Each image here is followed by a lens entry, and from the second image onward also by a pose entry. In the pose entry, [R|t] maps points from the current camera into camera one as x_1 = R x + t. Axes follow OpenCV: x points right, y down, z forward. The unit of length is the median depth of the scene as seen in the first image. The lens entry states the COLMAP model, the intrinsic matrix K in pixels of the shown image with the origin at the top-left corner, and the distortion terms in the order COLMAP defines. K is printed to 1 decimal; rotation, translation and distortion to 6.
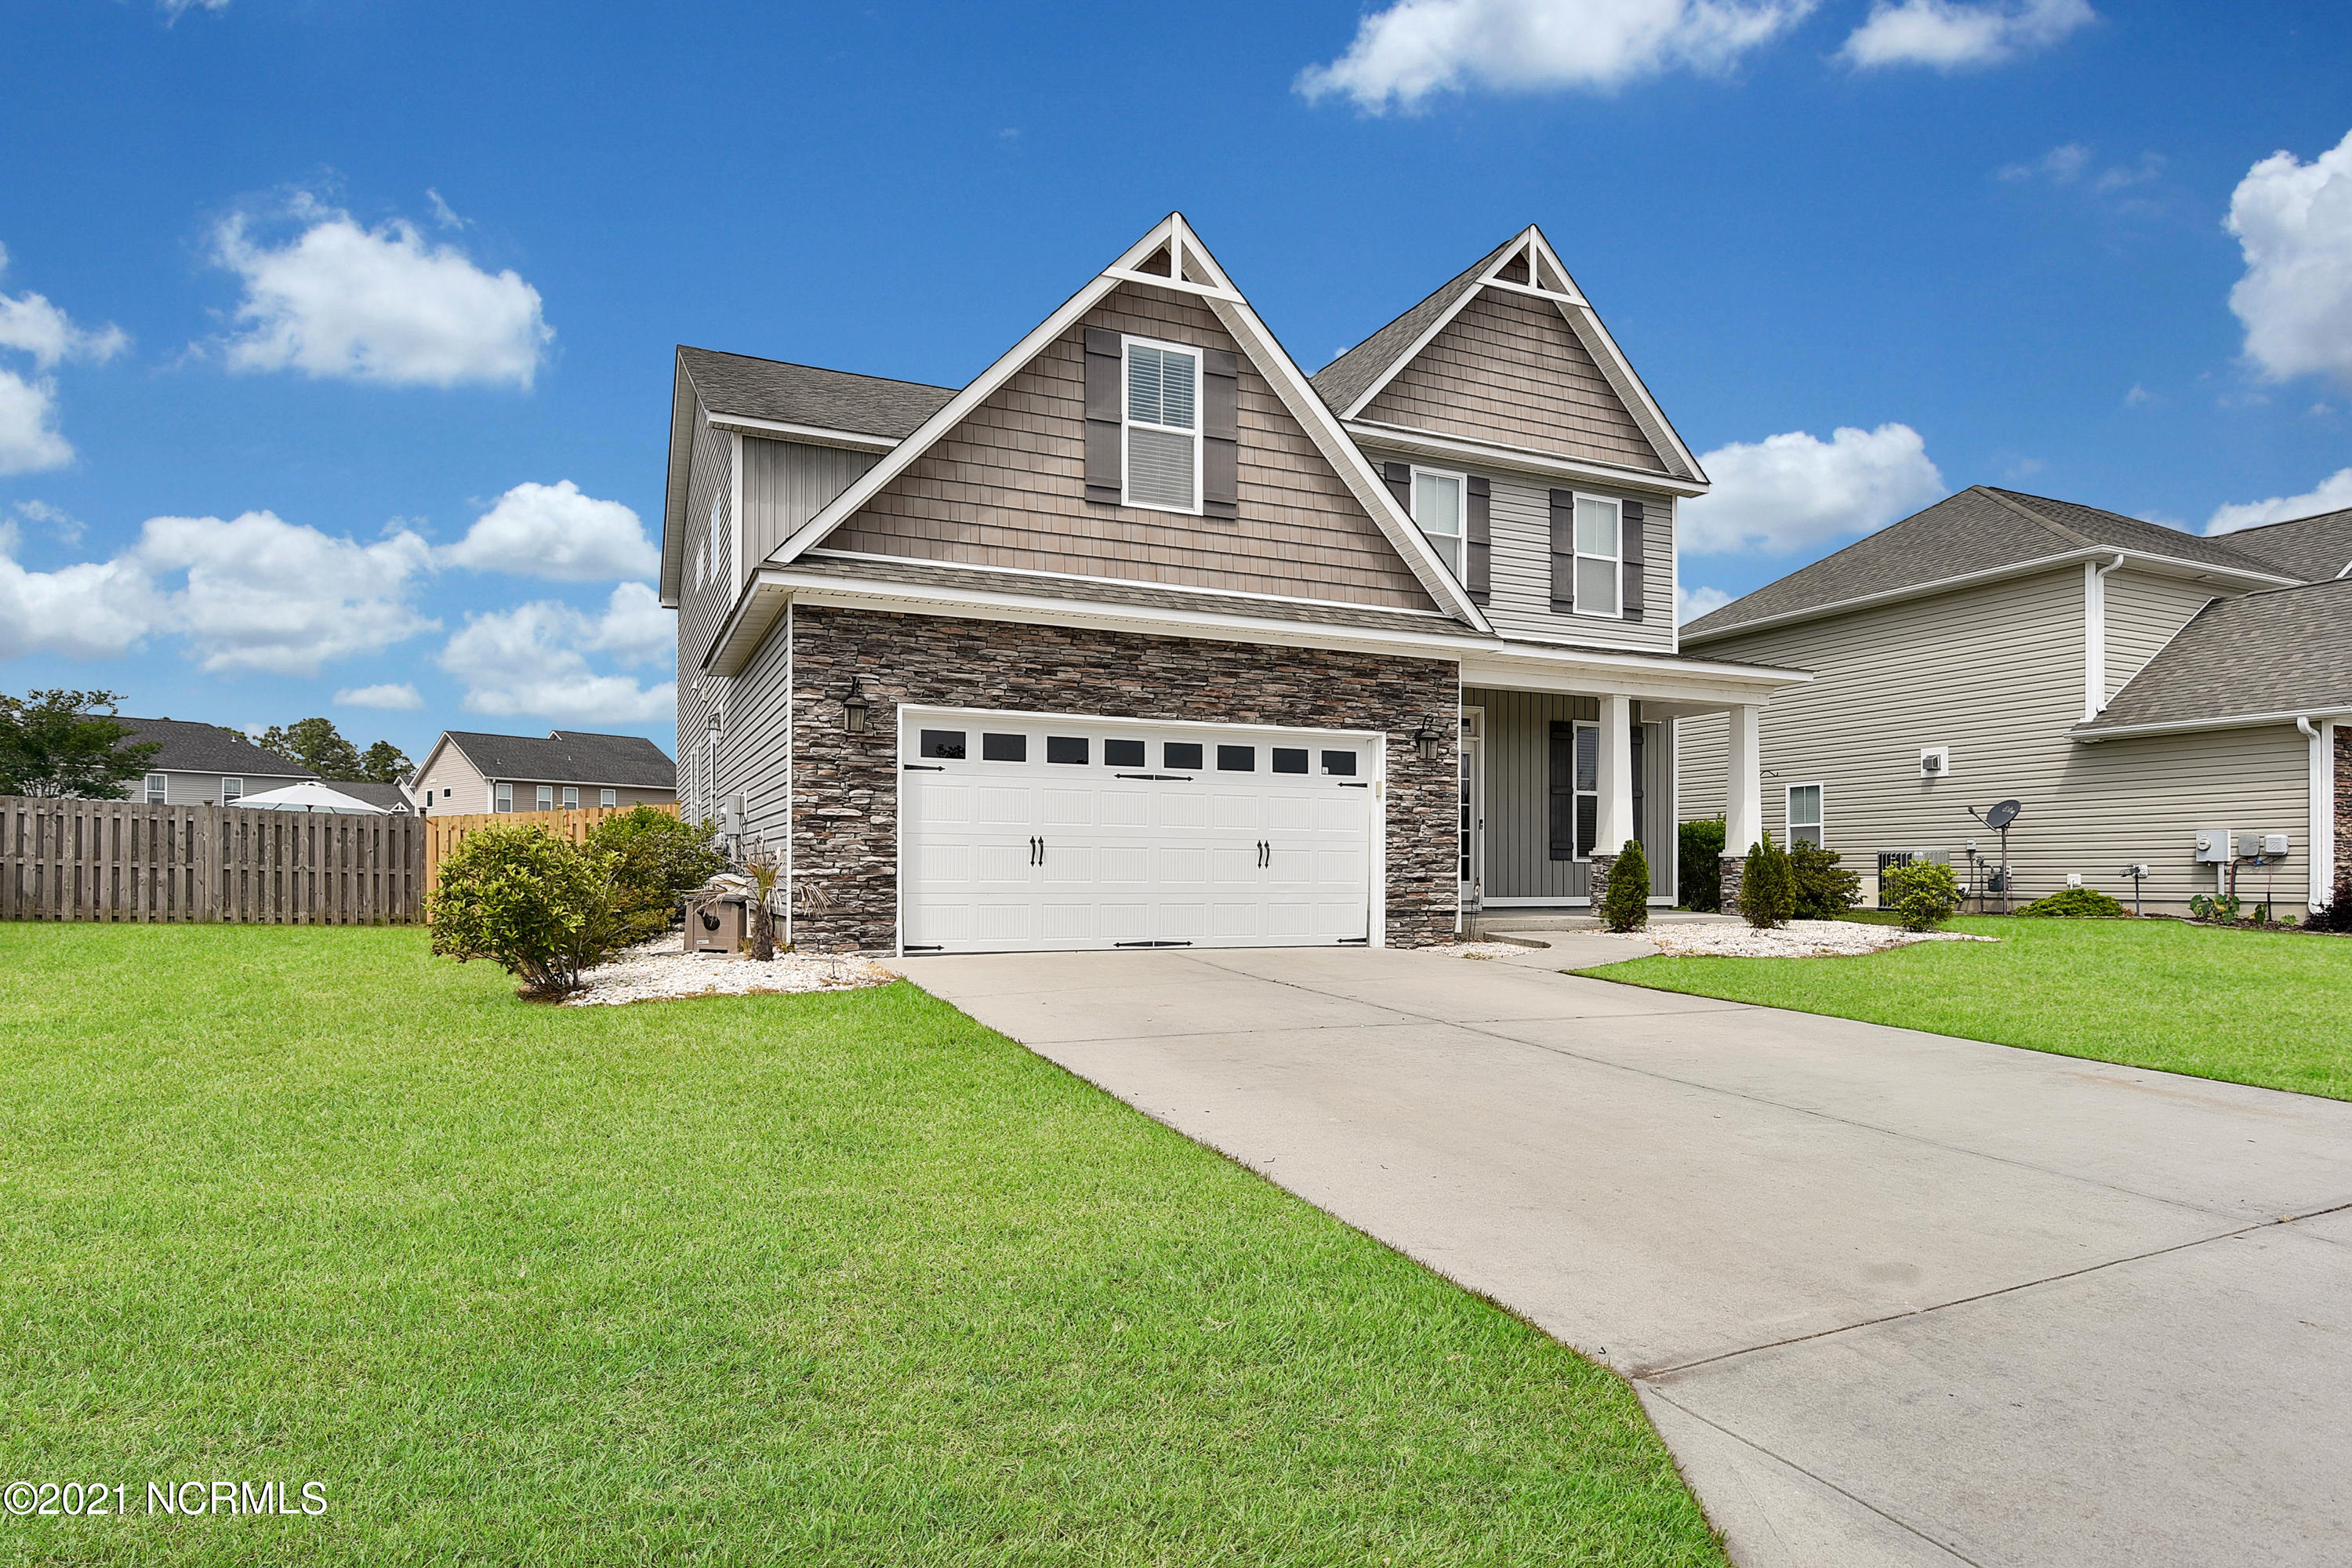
lens RADIAL K [[1257.6, 0, 1144.3], [0, 1257.6, 791.0], [0, 0, 1]] dist [-0.001101, 0.000058]
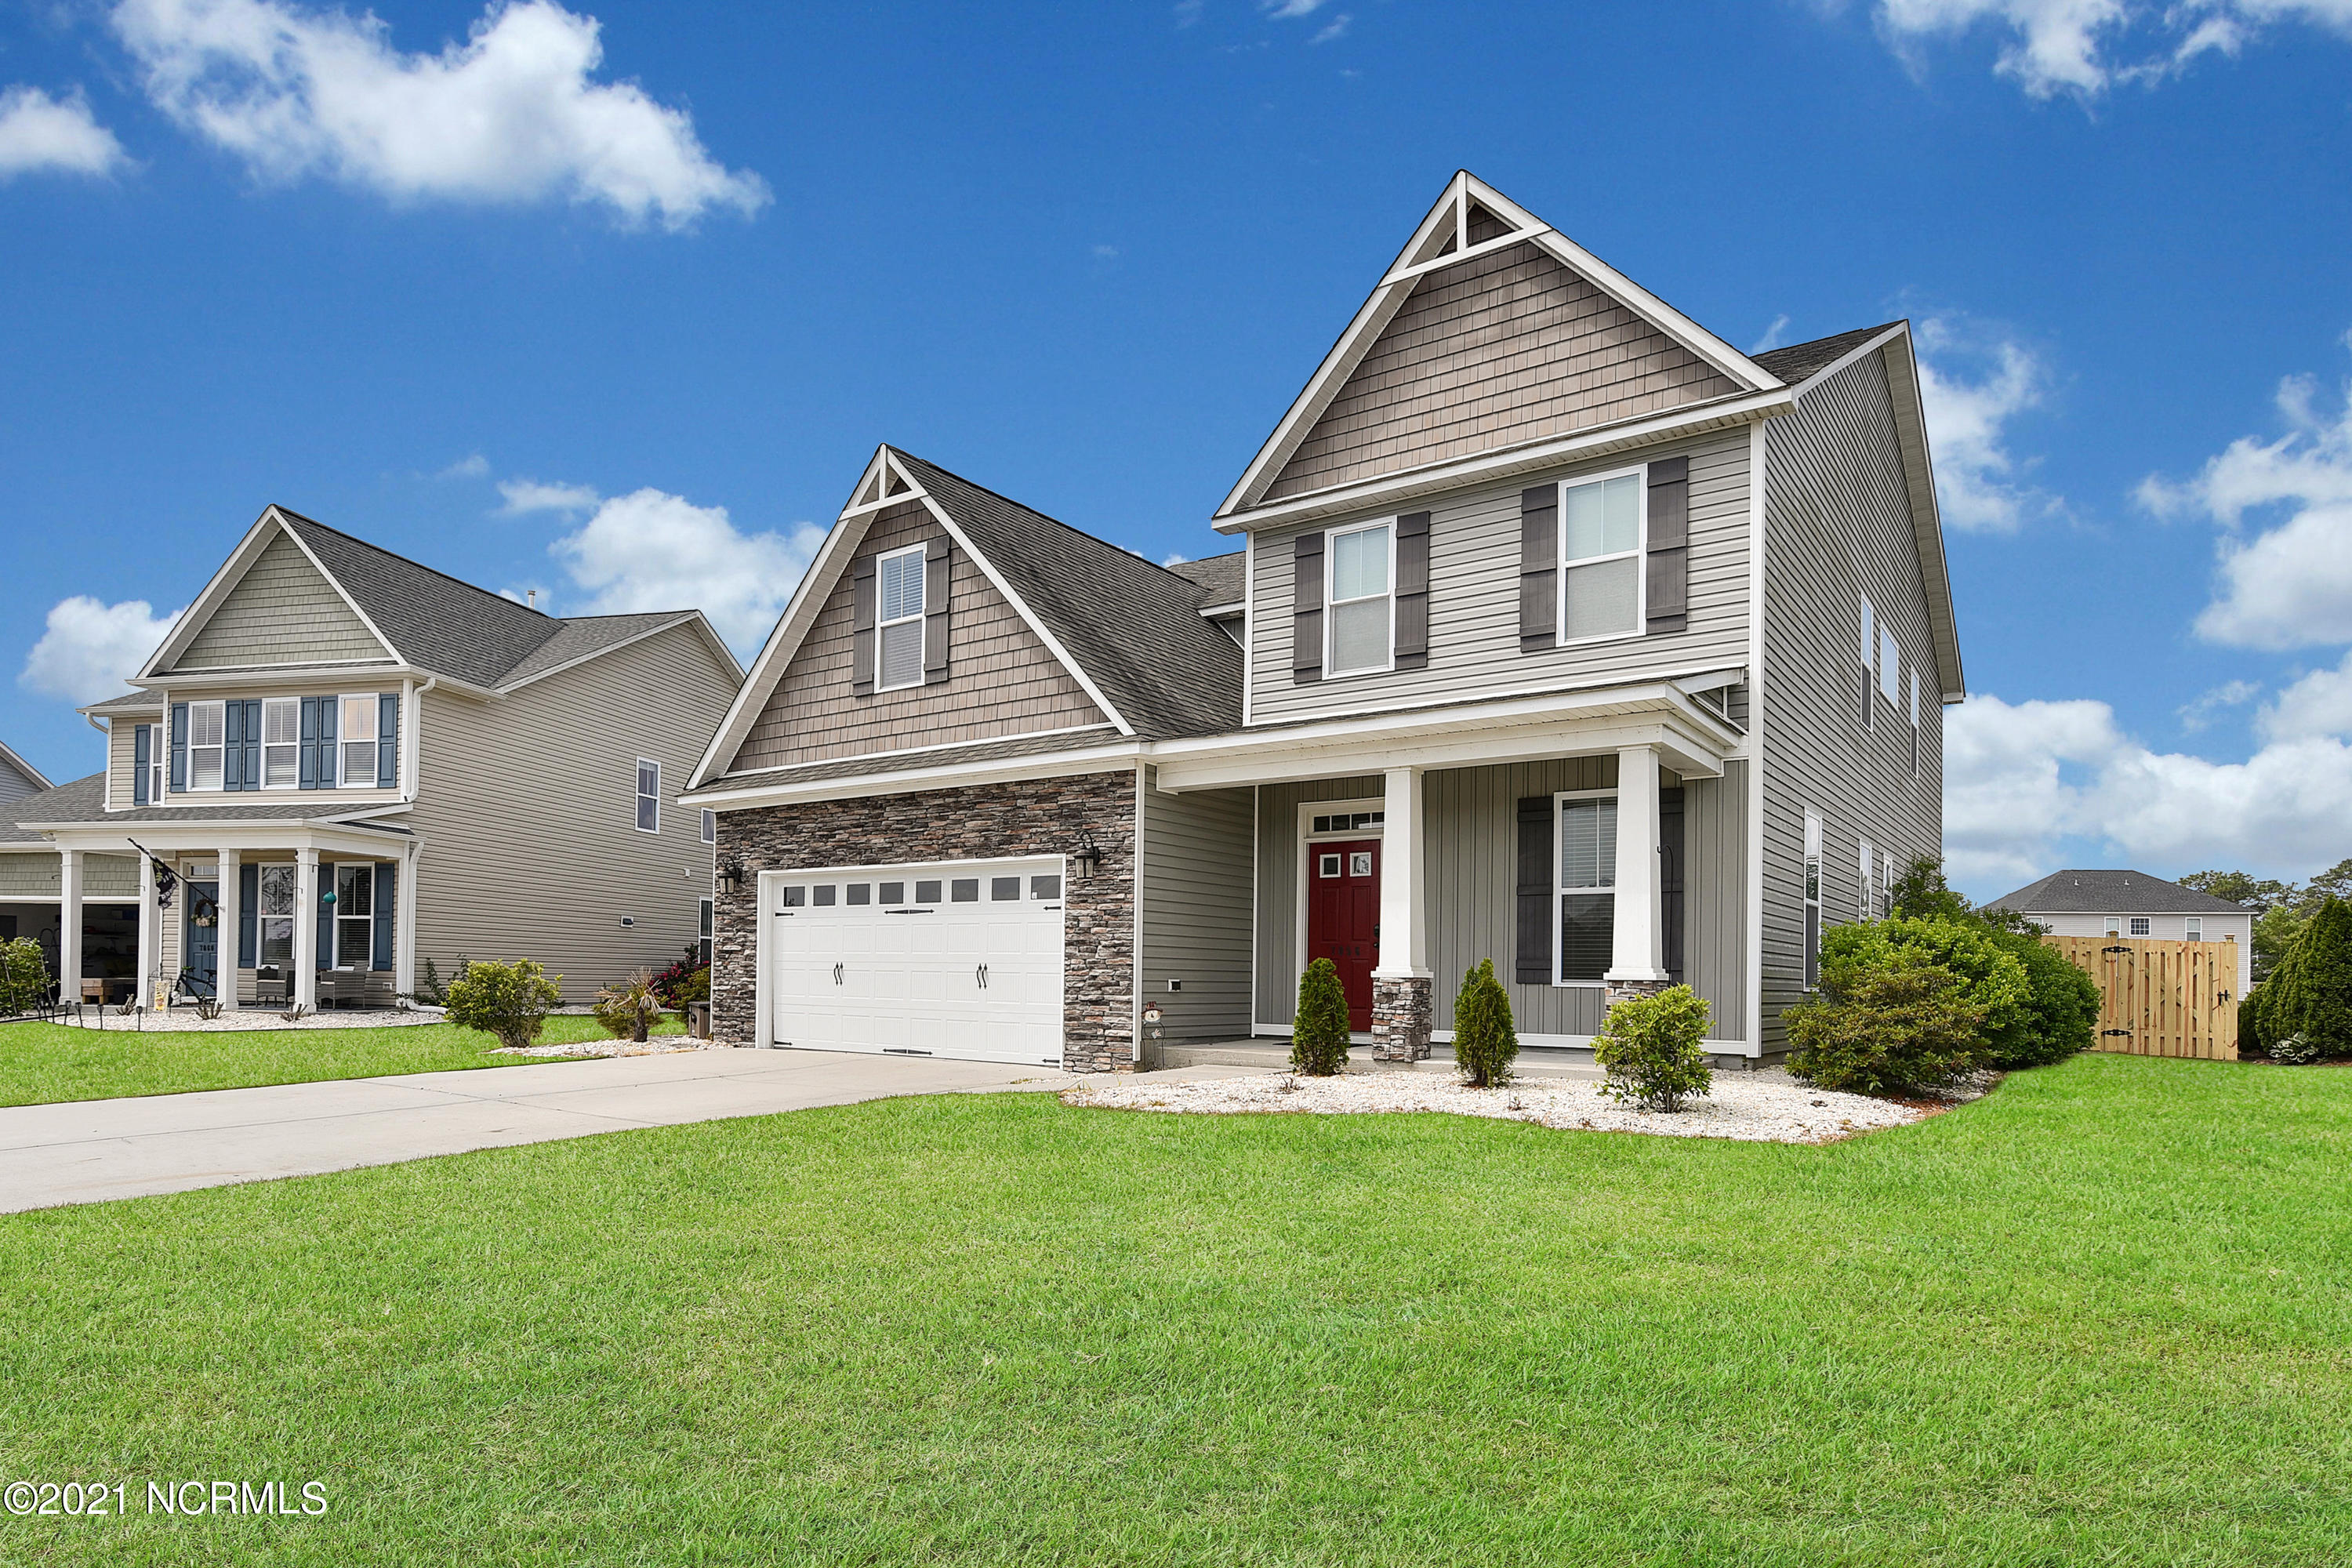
lens RADIAL K [[1246.1, 0, 1176.9], [0, 1246.1, 891.1], [0, 0, 1]] dist [0.000347, 0.000000]
pose [[0.536037, -0.057011, -0.842267, 1.082867], [0.043095, 0.998264, -0.040143, 0.026685], [0.843094, -0.014779, 0.537563, 0.549523]]
